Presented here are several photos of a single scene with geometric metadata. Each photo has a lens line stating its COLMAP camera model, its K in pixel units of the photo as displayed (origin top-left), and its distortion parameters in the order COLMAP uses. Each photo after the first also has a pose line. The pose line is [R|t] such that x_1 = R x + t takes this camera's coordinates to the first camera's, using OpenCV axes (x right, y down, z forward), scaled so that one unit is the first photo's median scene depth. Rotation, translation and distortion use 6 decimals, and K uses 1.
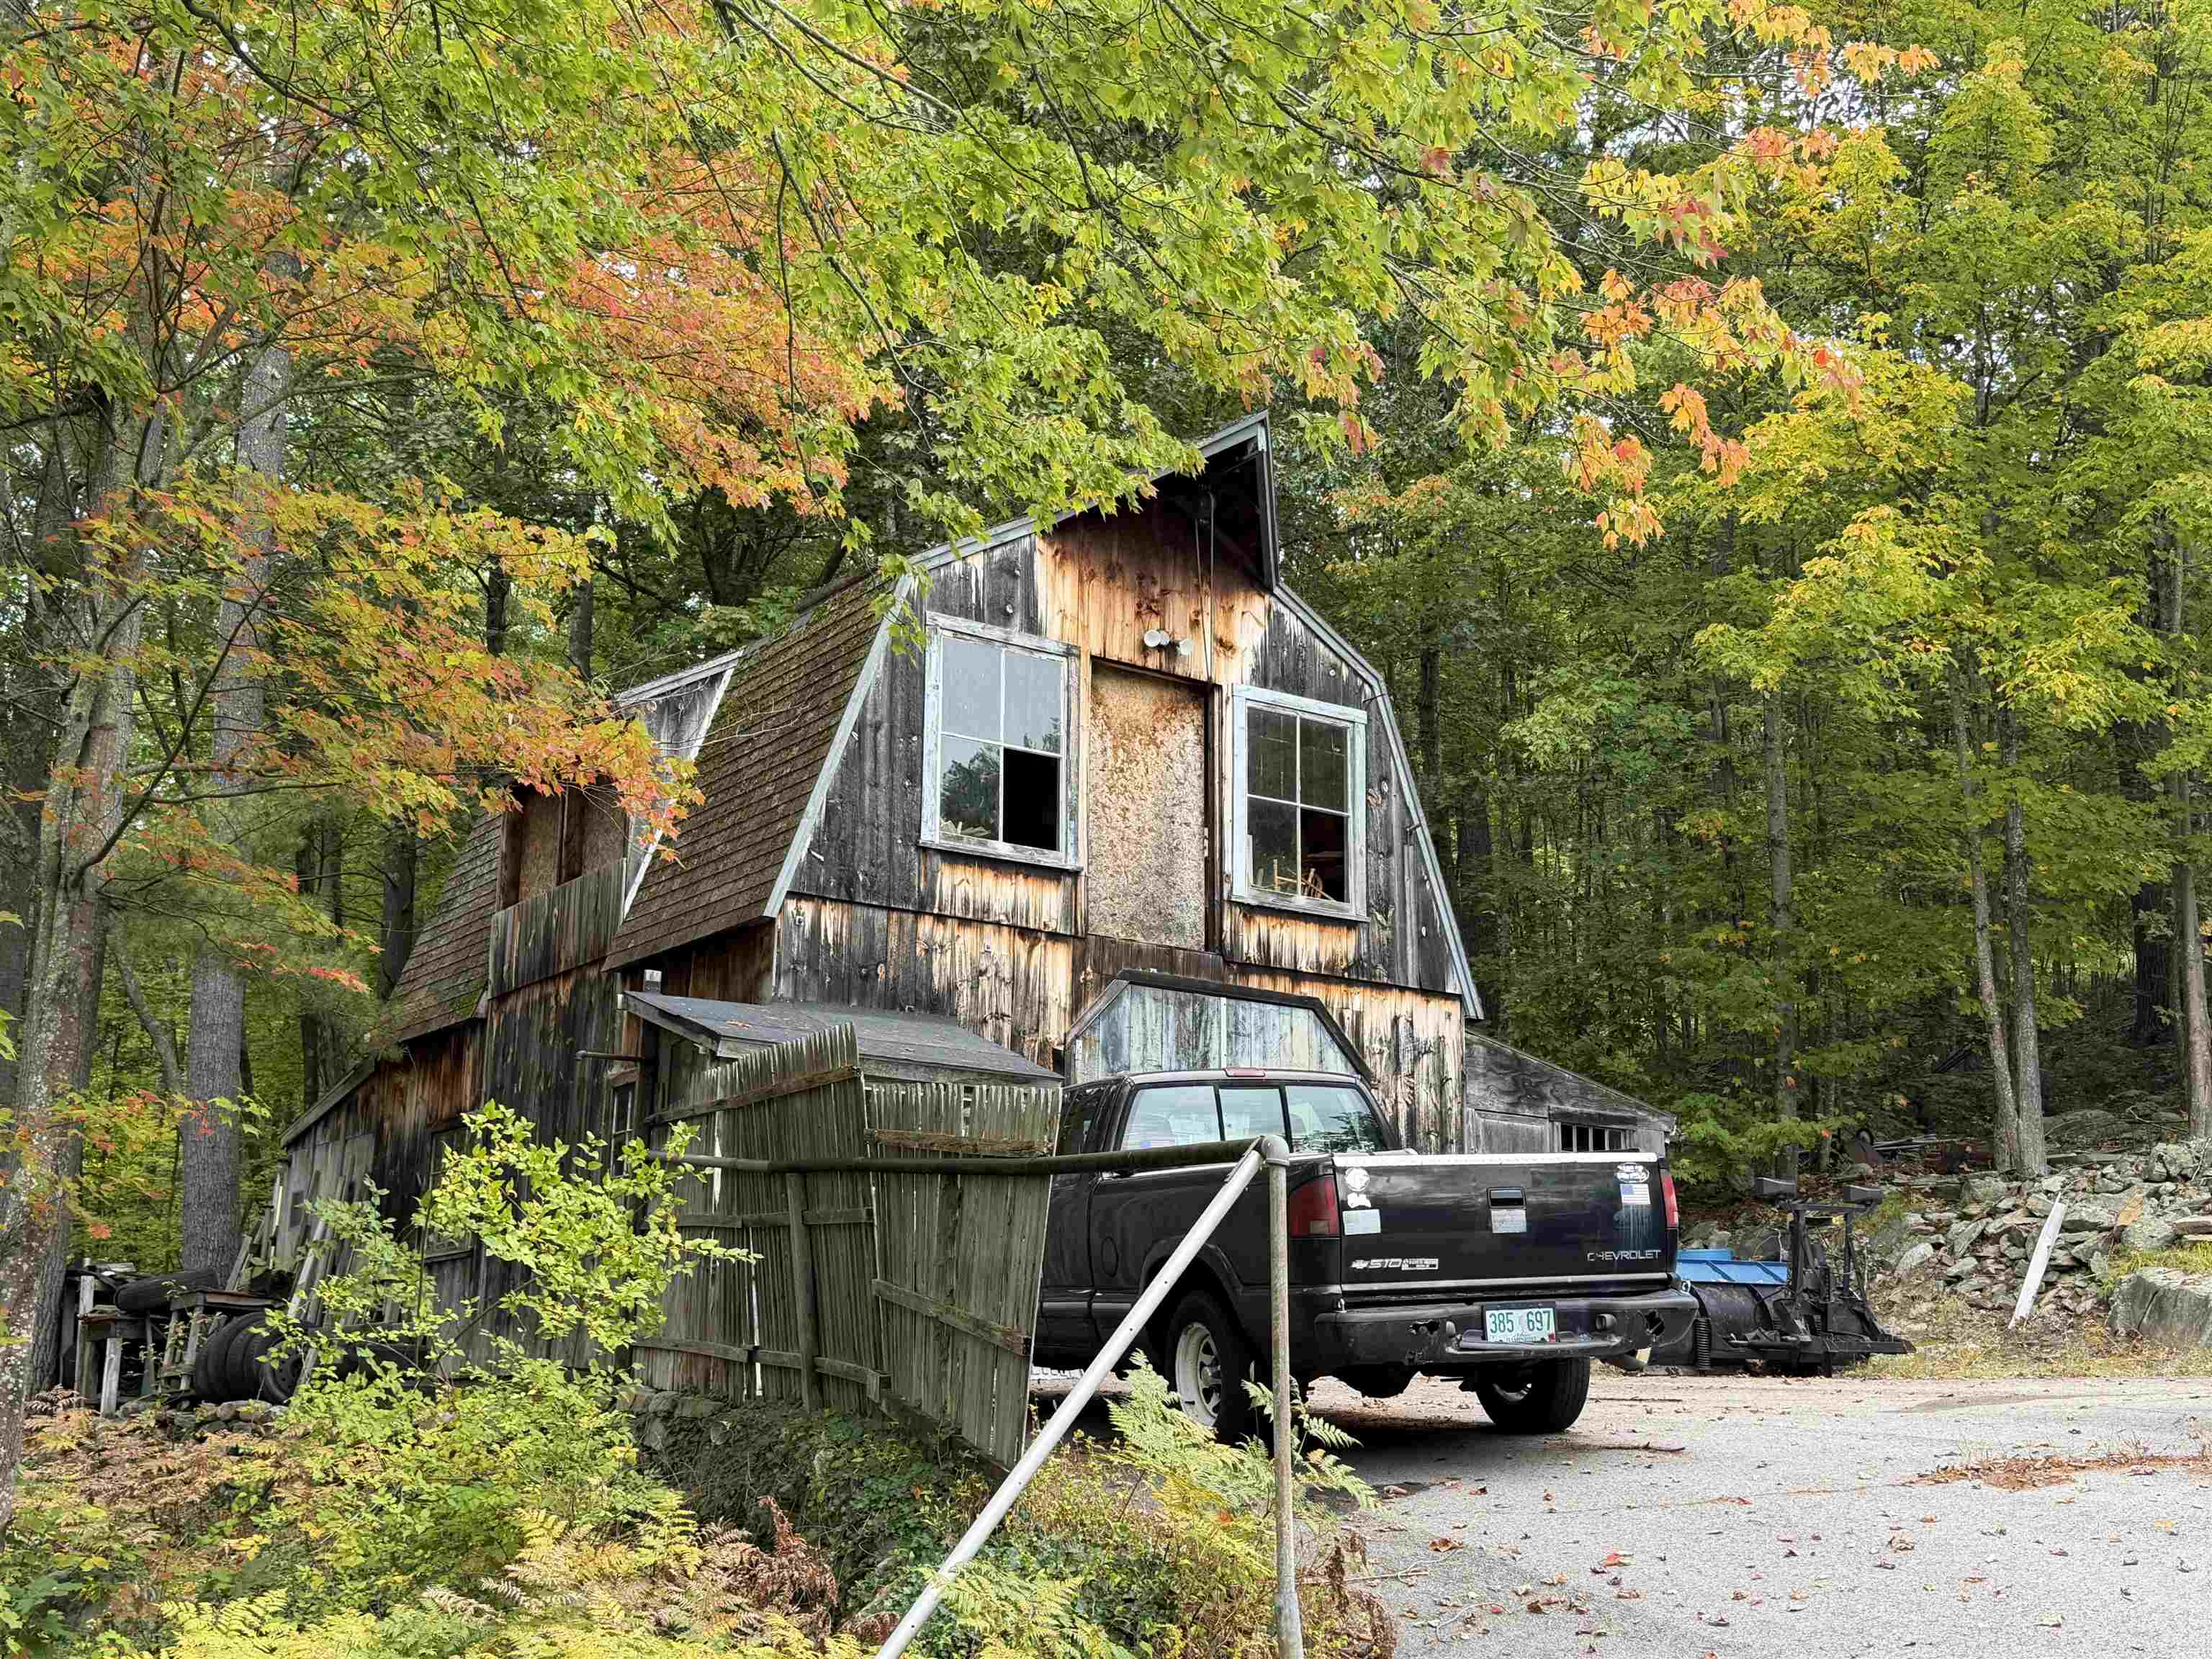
lens RADIAL K [[2498.7, 0, 1106.0], [0, 2498.7, 829.5], [0, 0, 1]] dist [0.173777, 0.000338]
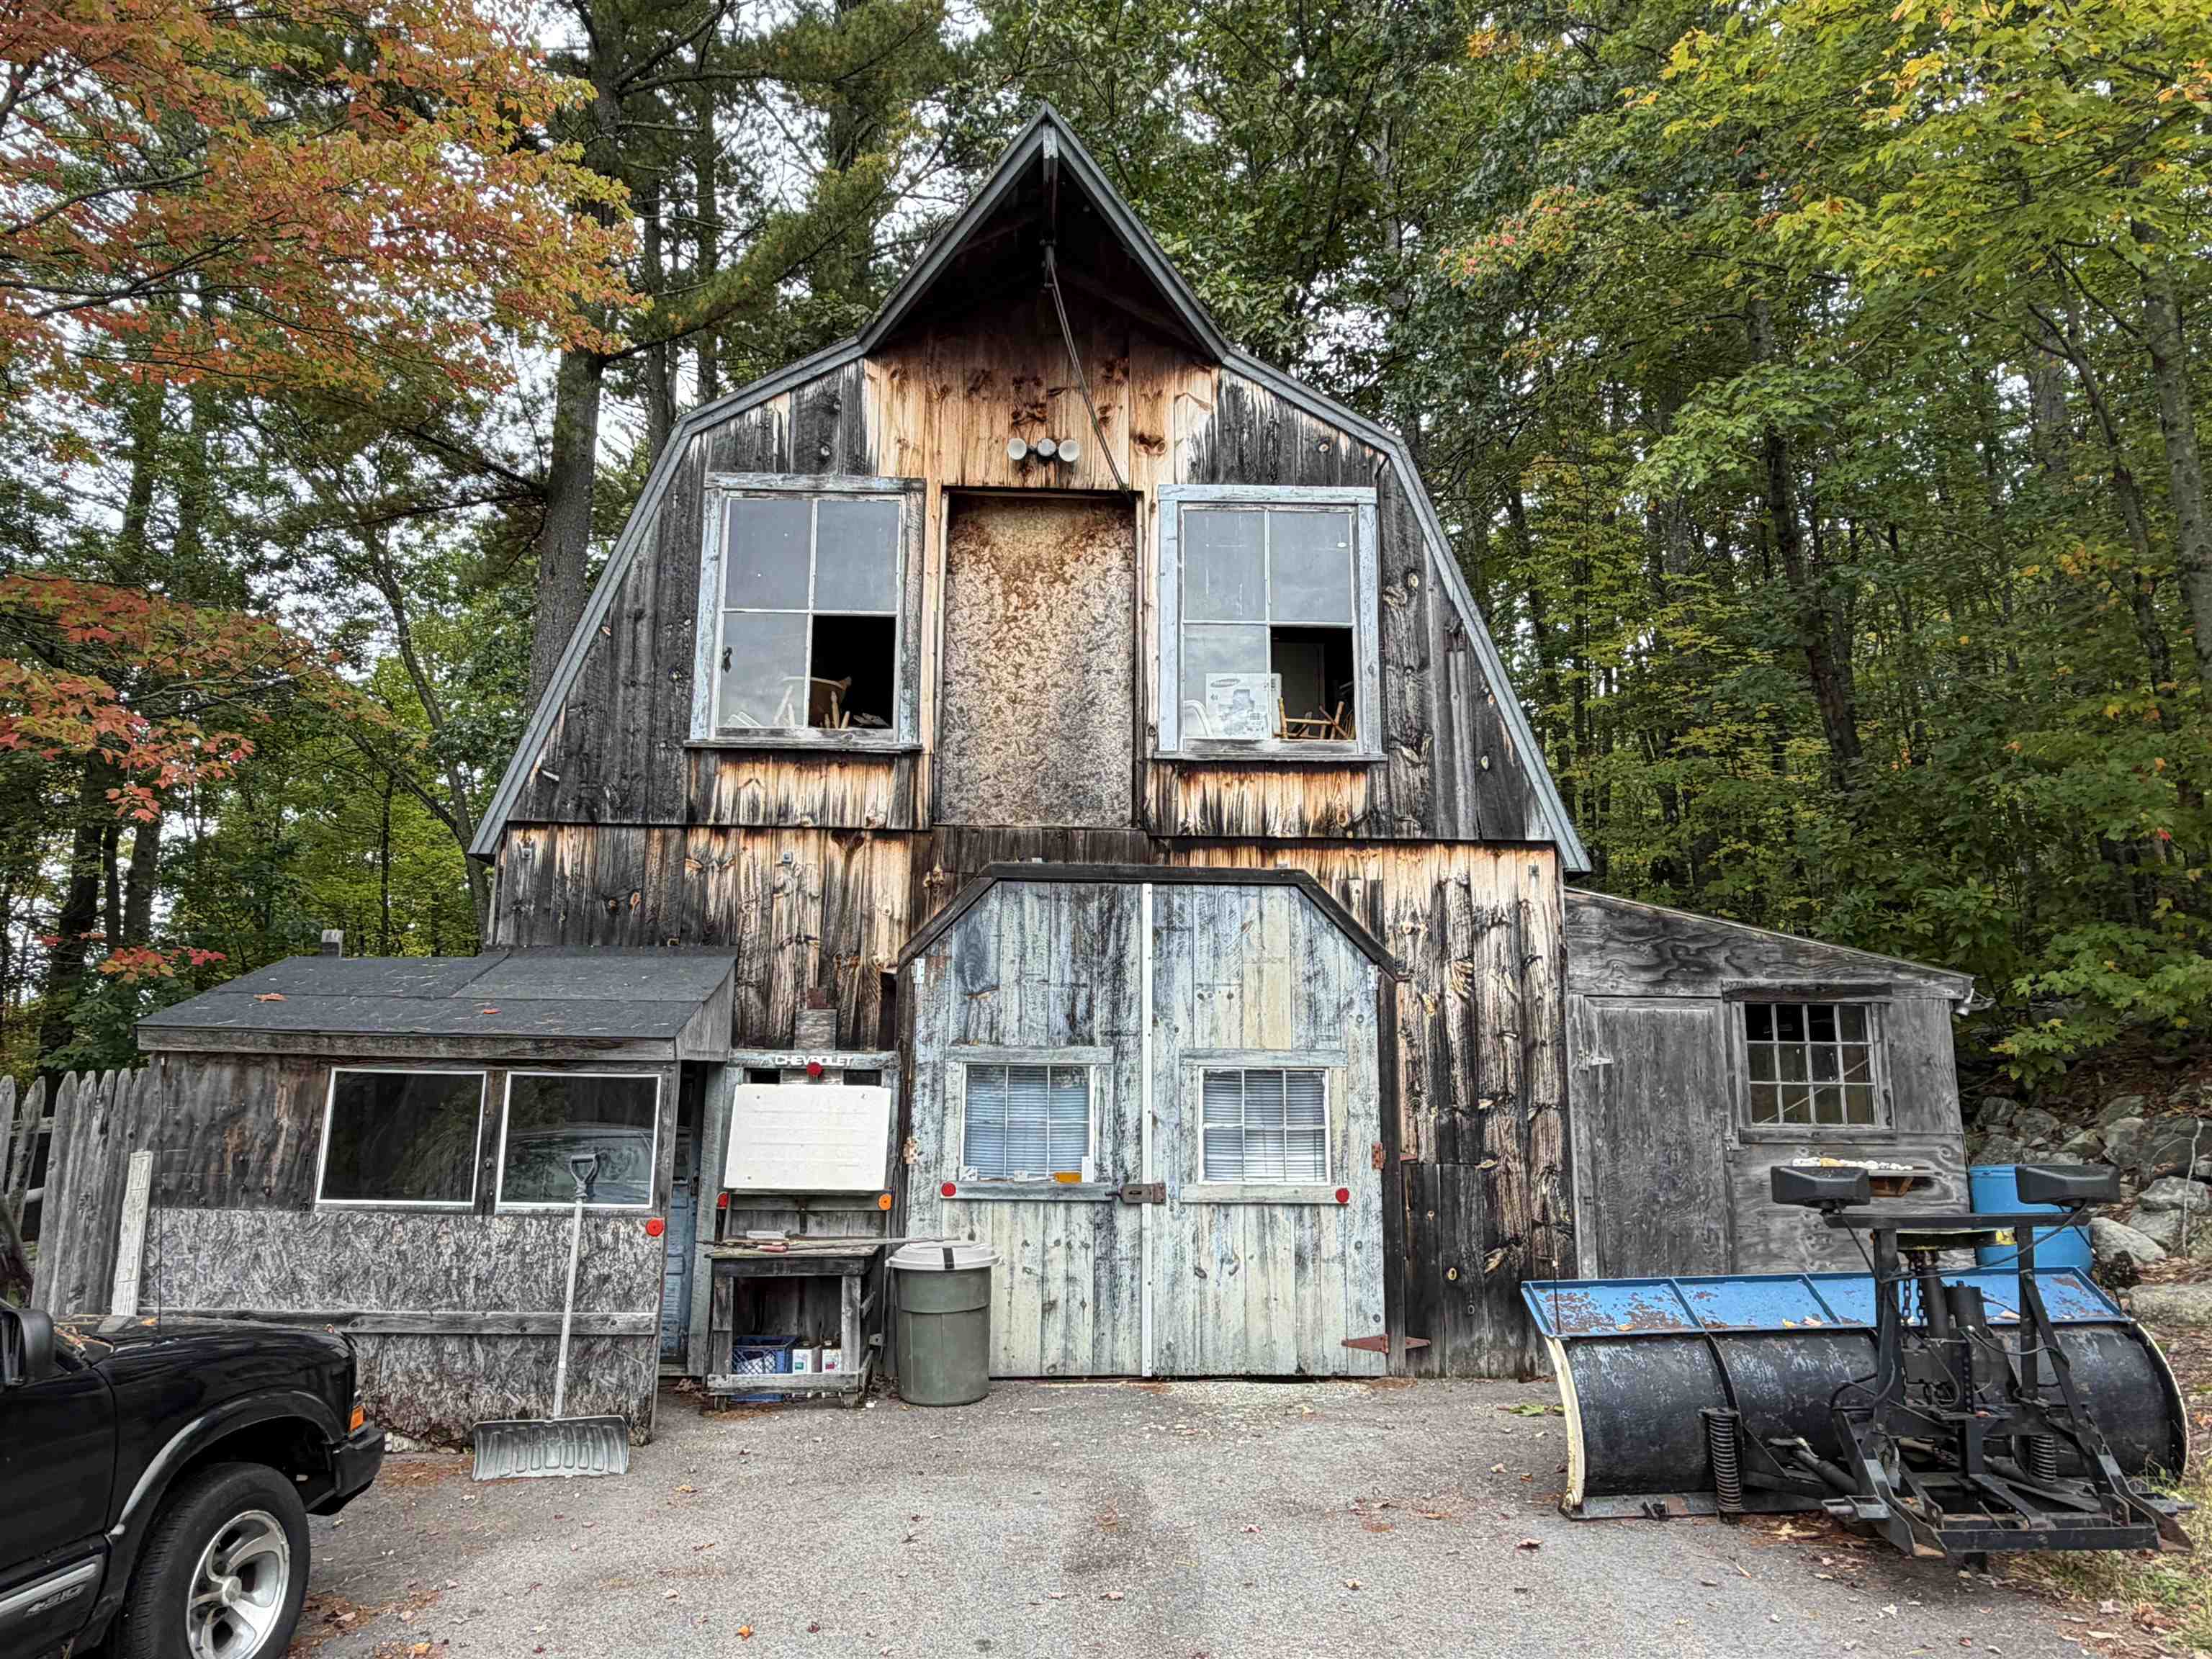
lens RADIAL K [[1401.5, 0, 1106.0], [0, 1401.5, 829.5], [0, 0, 1]] dist [0.001580, -0.000264]
pose [[0.832591, -0.107605, -0.543336, 0.272257], [0.131230, 0.991340, 0.004763, 0.046152], [0.538118, -0.075268, 0.839502, 0.624001]]
